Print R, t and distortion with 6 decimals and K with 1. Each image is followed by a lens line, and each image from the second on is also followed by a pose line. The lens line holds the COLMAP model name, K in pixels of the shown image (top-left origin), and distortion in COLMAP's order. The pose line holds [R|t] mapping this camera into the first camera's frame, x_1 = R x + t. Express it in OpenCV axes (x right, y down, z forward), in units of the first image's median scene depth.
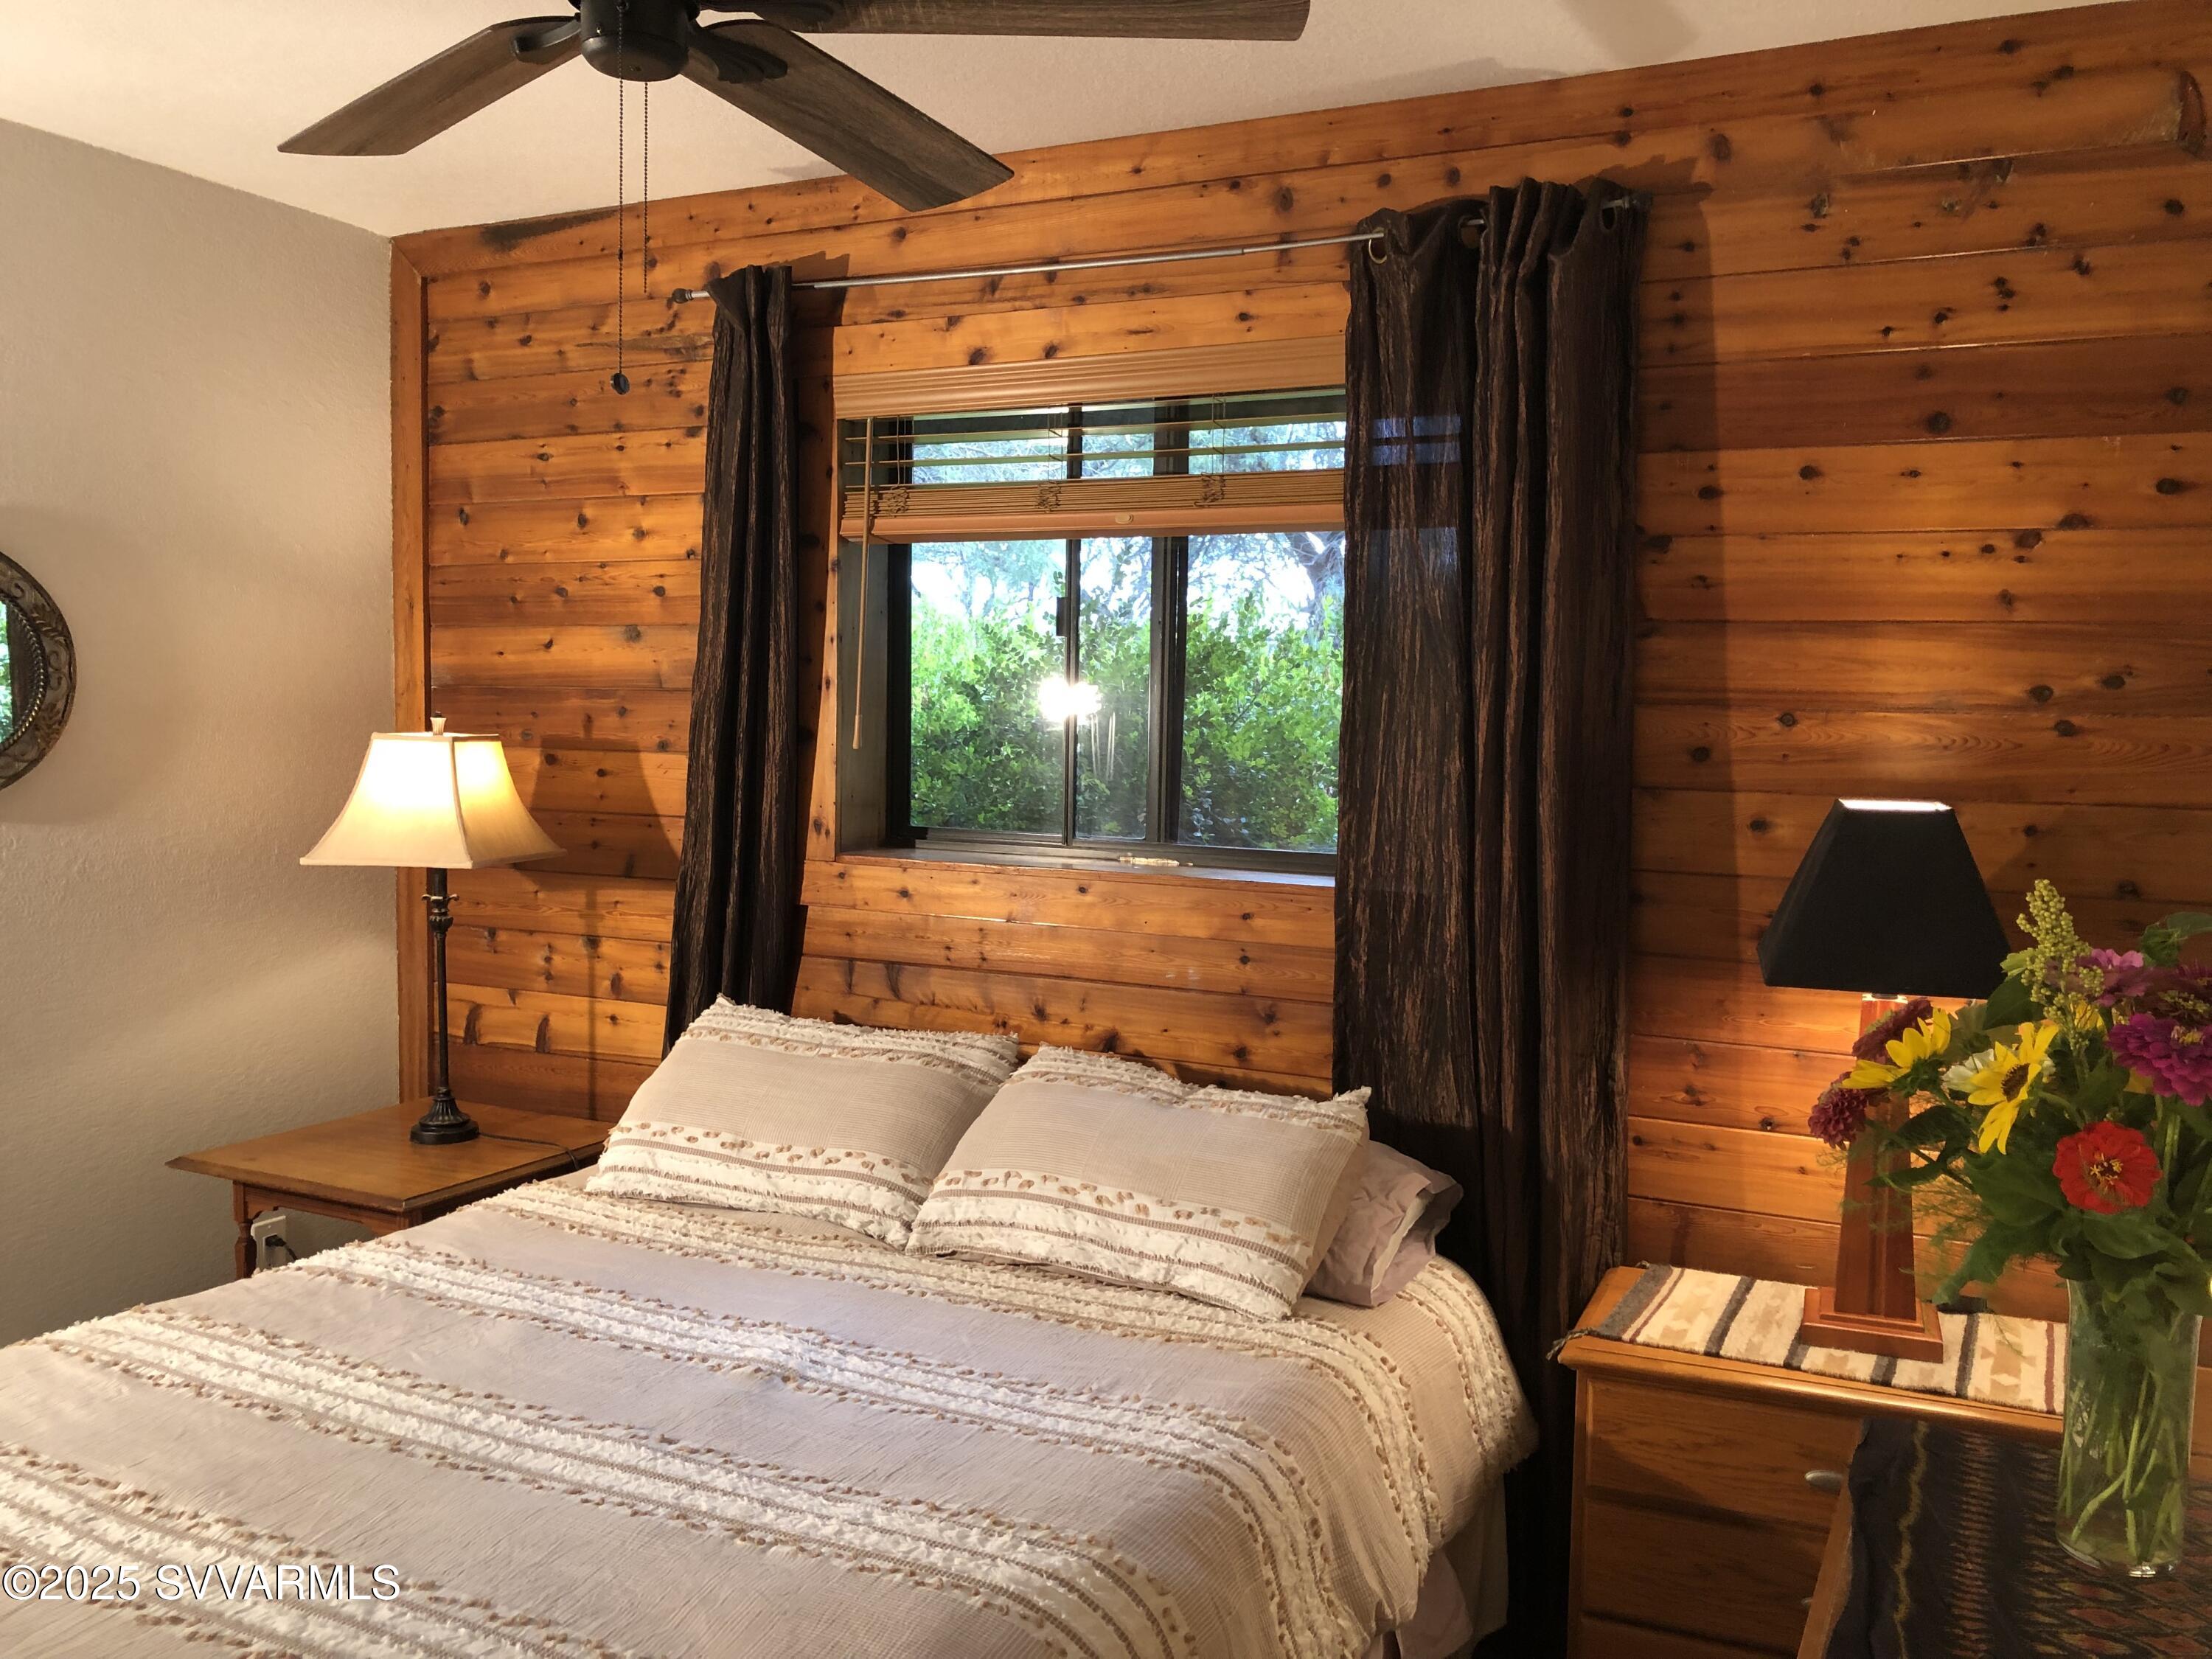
lens RADIAL K [[1856.9, 0, 1108.6], [0, 1856.9, 727.0], [0, 0, 1]] dist [0.054190, 0.000154]
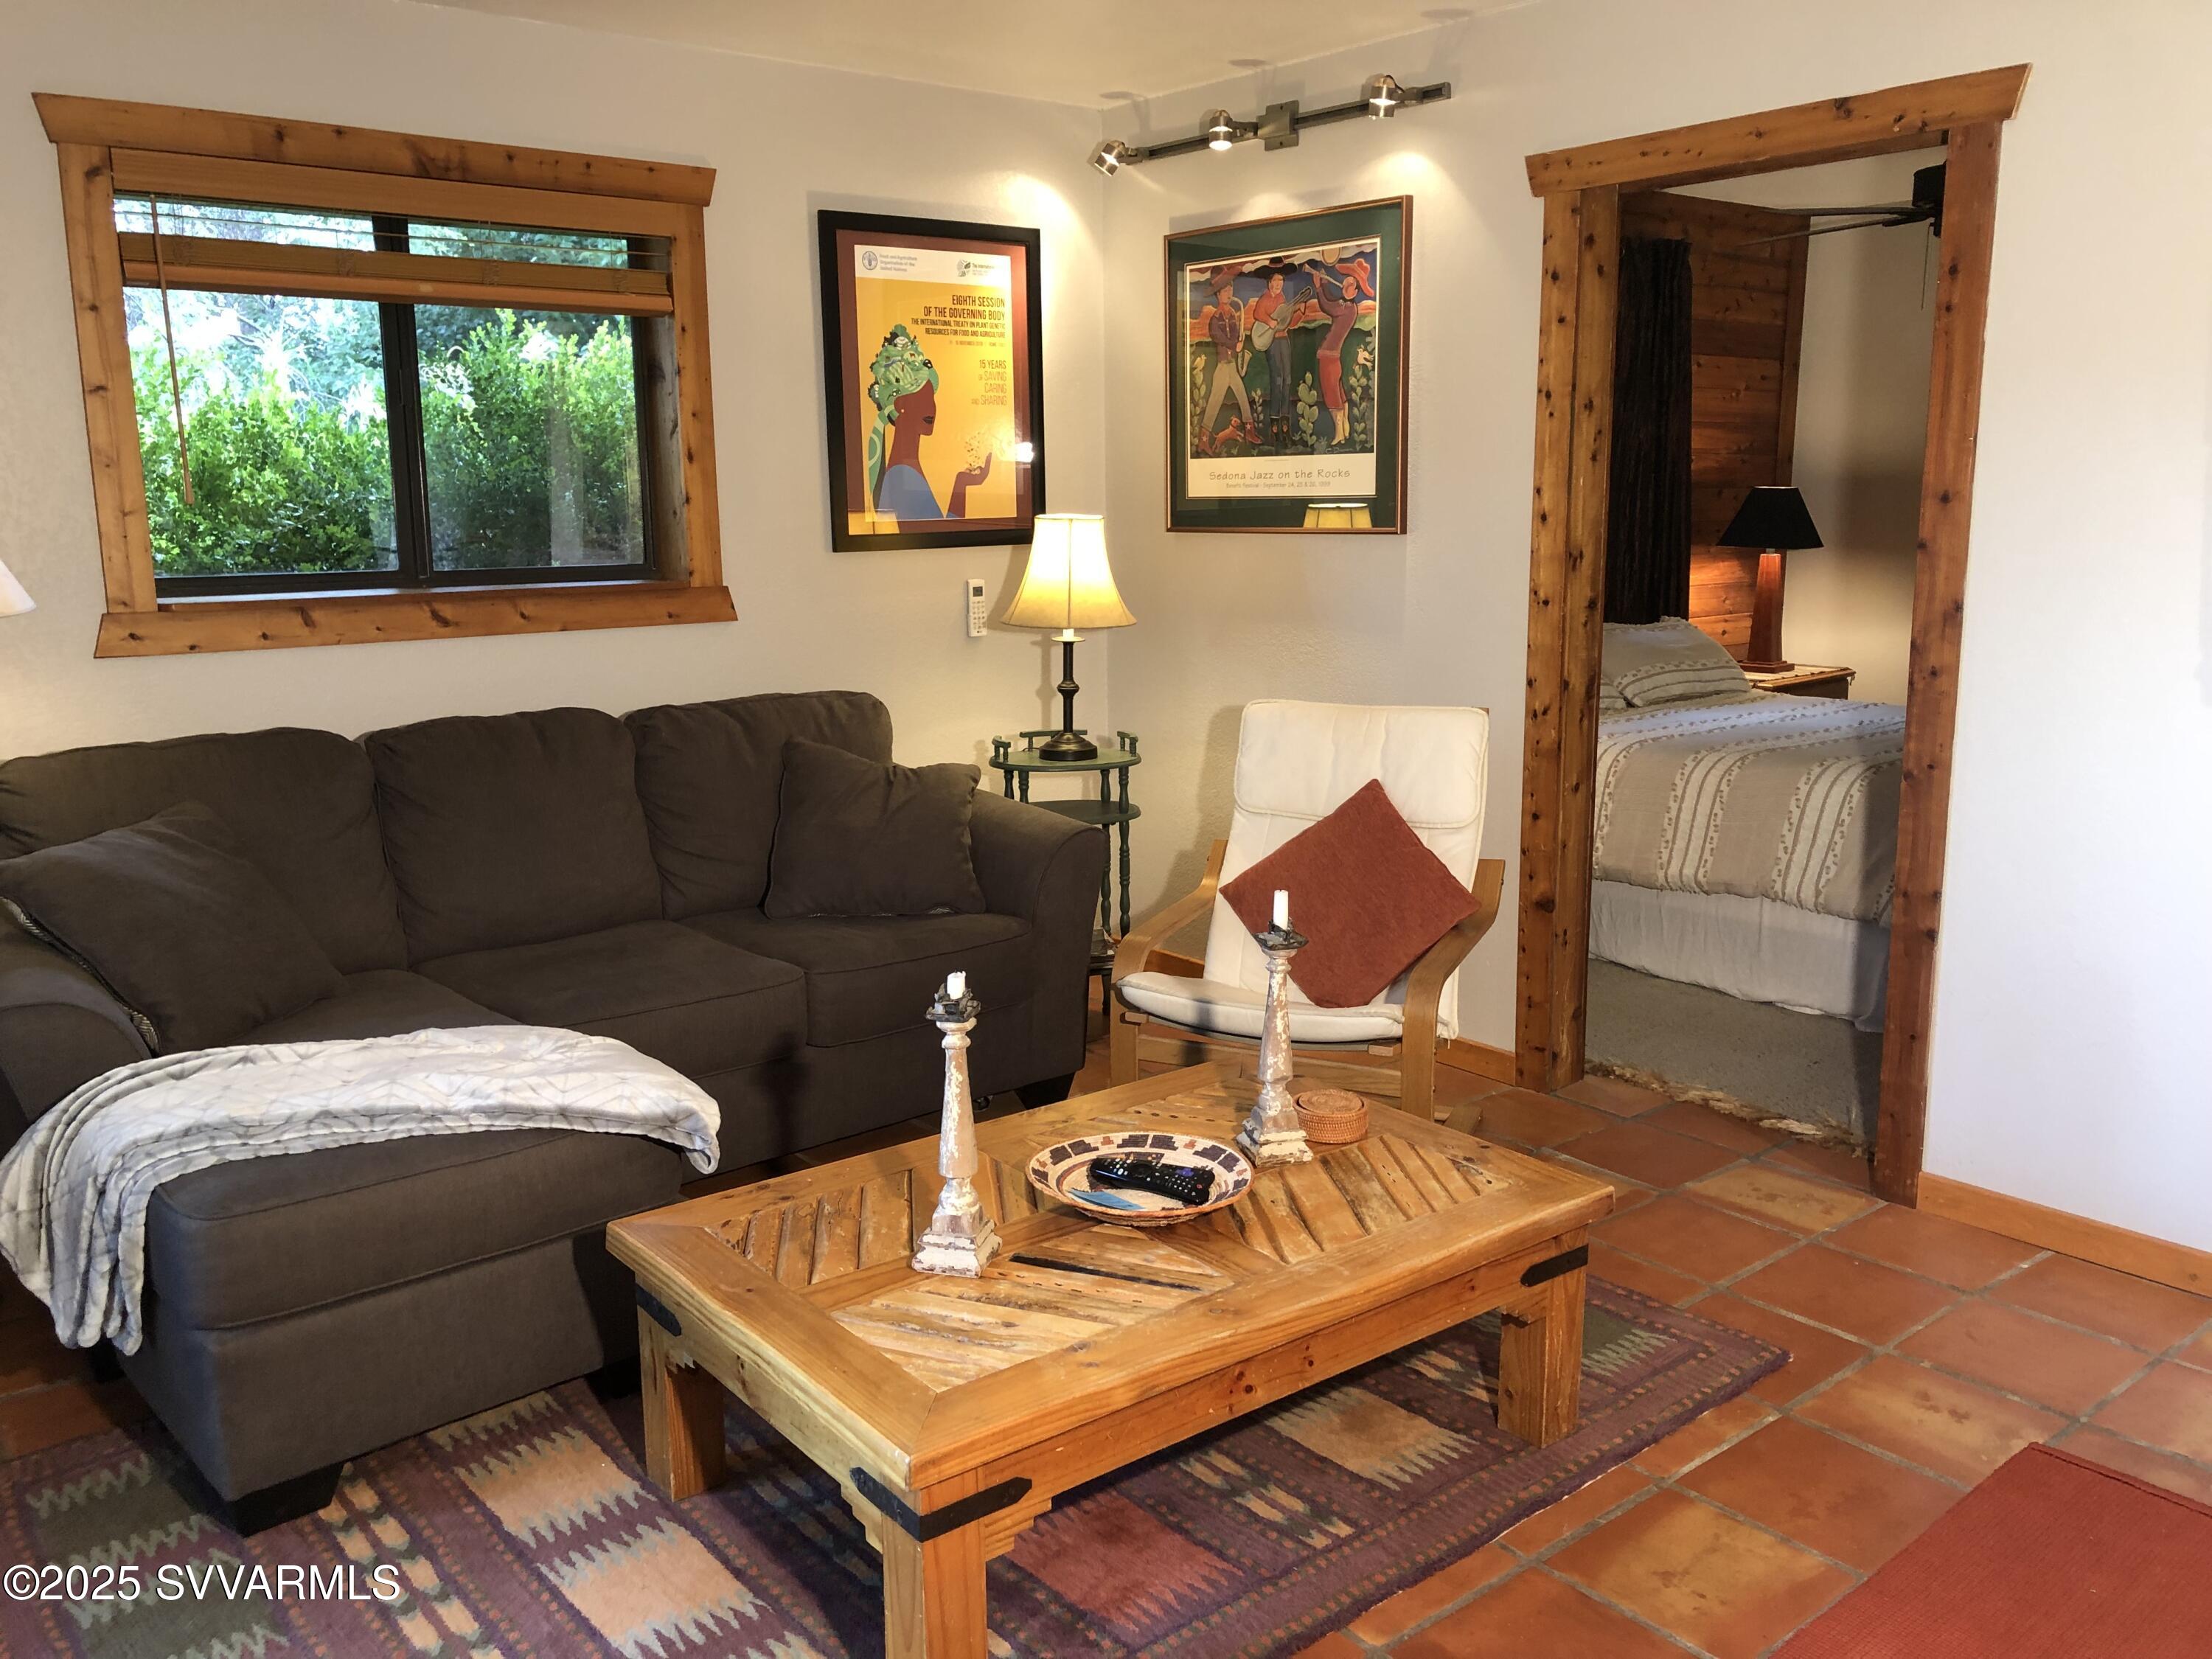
lens RADIAL K [[1813.7, 0, 1106.0], [0, 1813.7, 829.5], [0, 0, 1]] dist [0.044051, -0.045870]
pose [[0.412599, -0.184566, 0.892019, -2.472833], [0.032770, 0.981632, 0.187950, -0.002757], [-0.910323, -0.048317, 0.411069, 0.695263]]
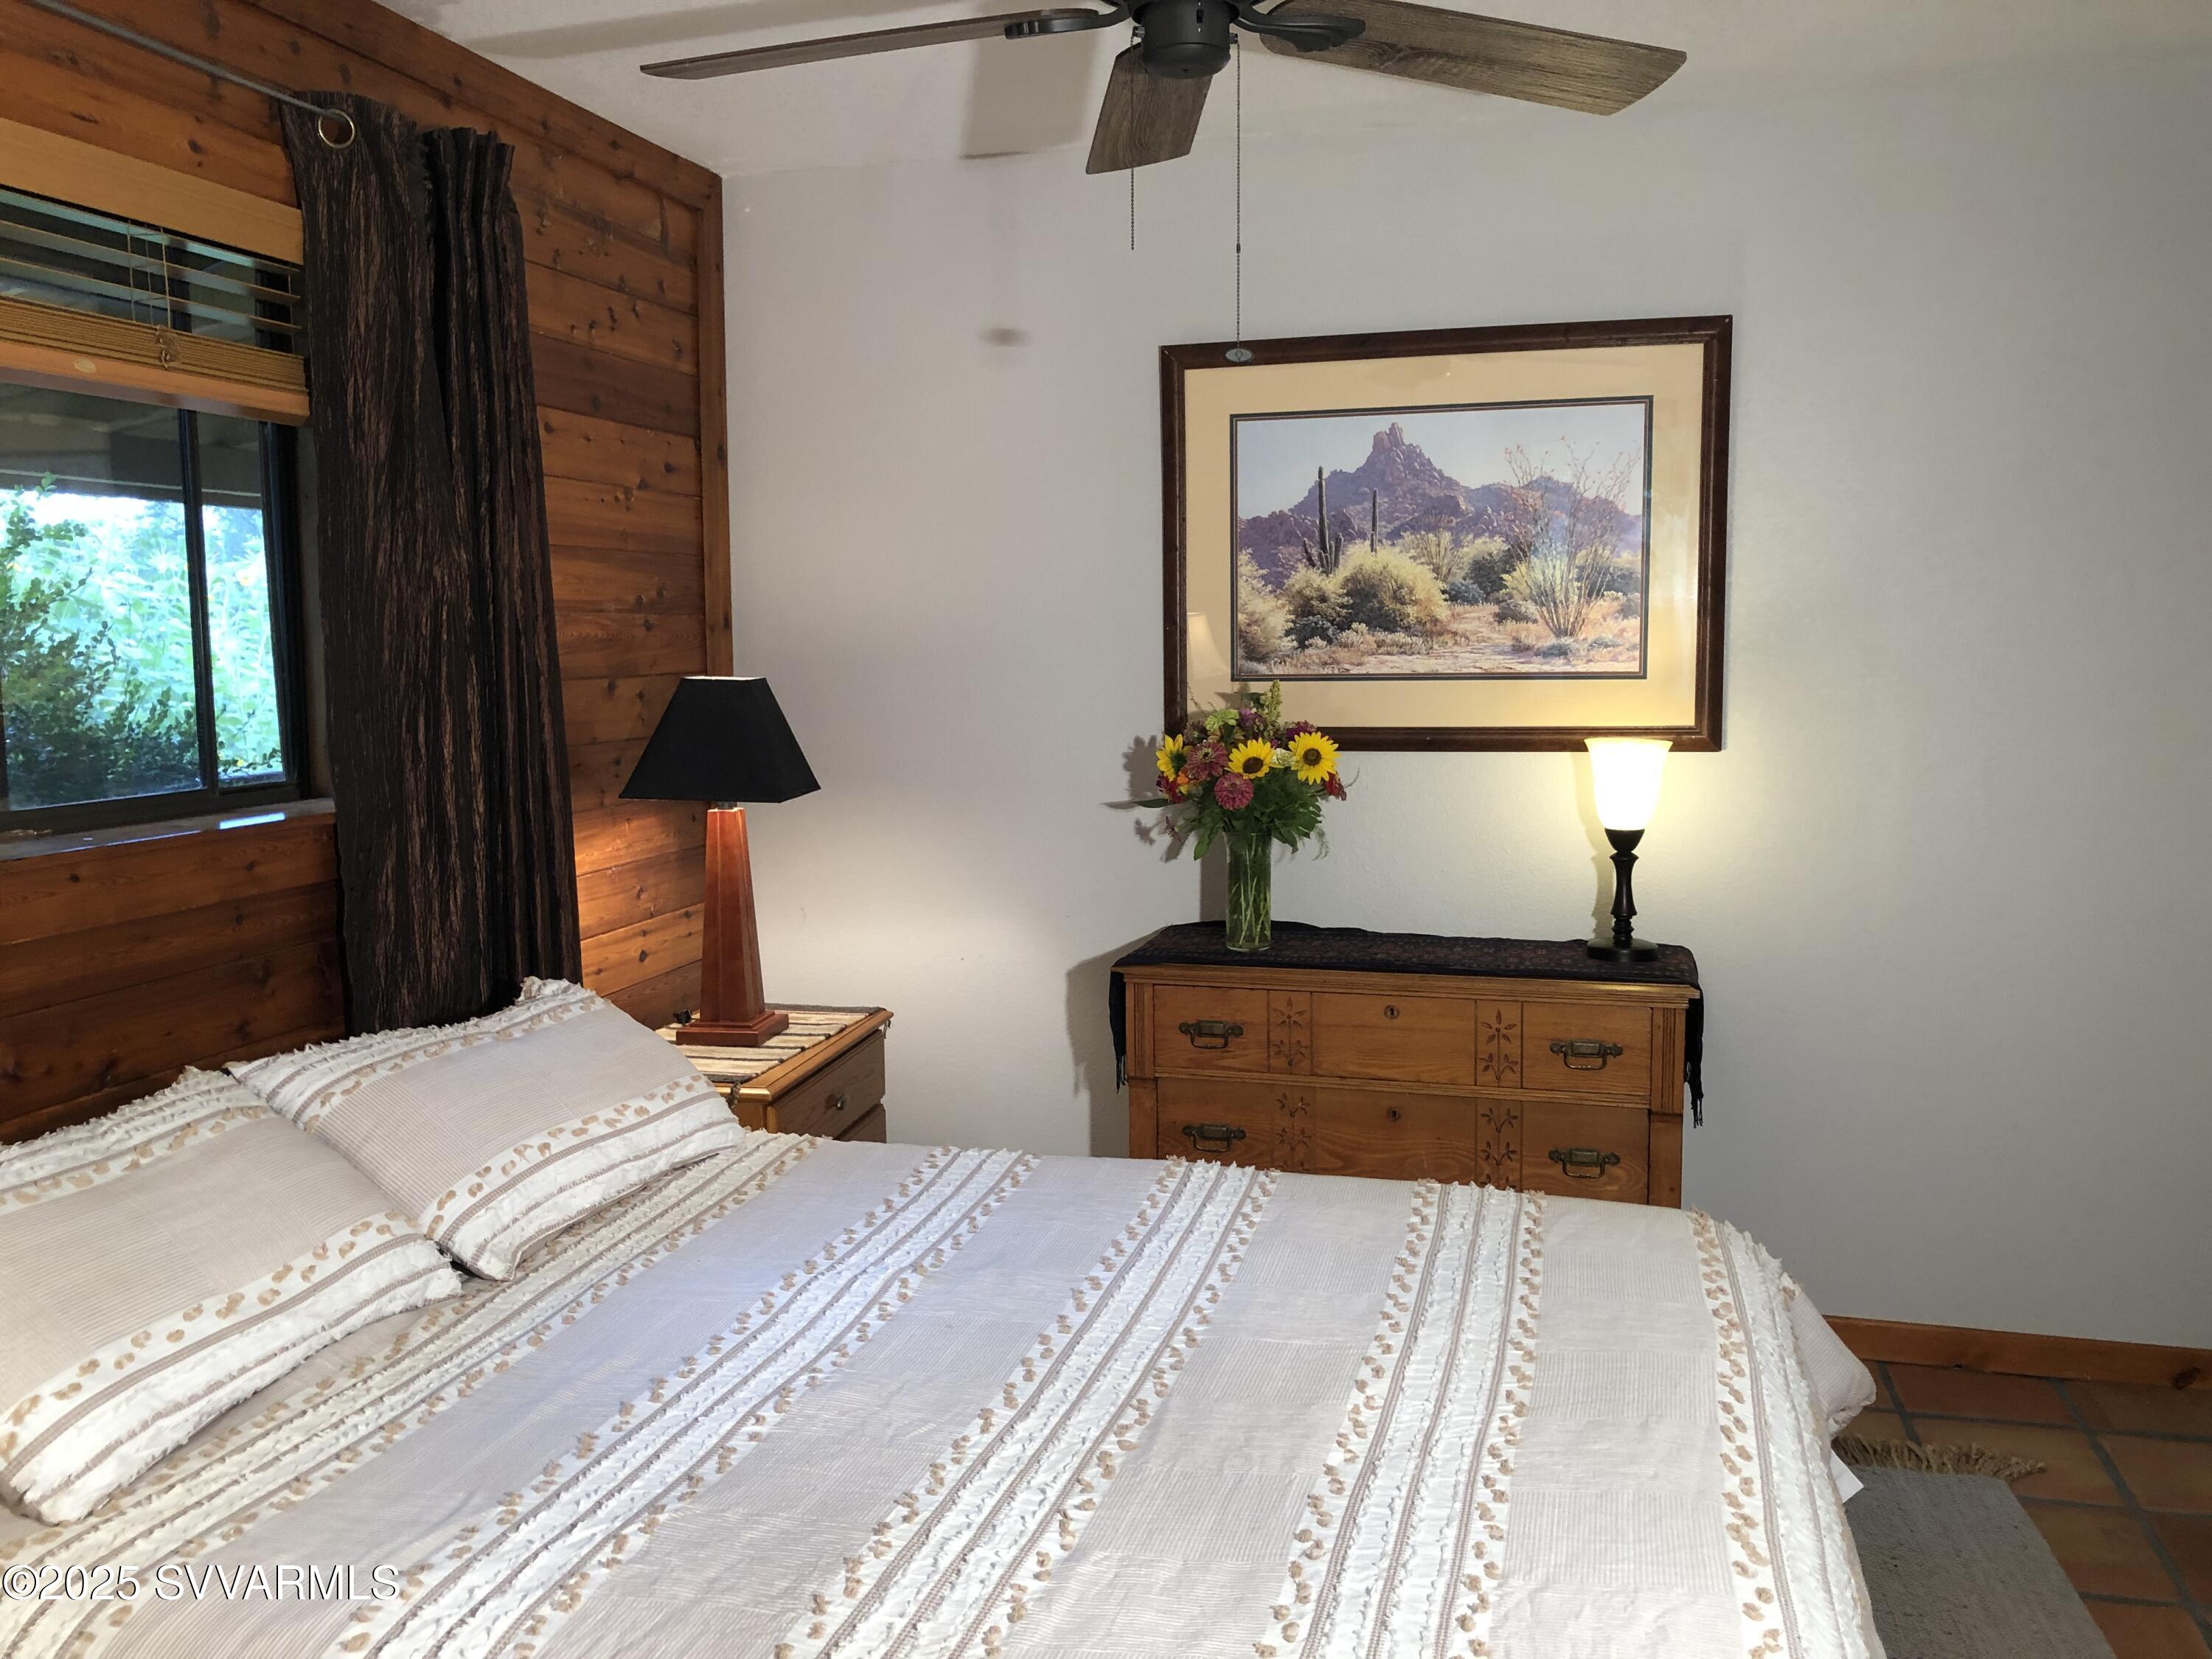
lens RADIAL K [[1787.4, 0, 1106.0], [0, 1787.4, 829.5], [0, 0, 1]] dist [-0.045677, -0.015703]
pose [[-0.196910, -0.123109, 0.972662, -0.933664], [0.027468, 0.991003, 0.130992, -0.013552], [-0.980037, 0.052511, -0.191756, 0.905491]]
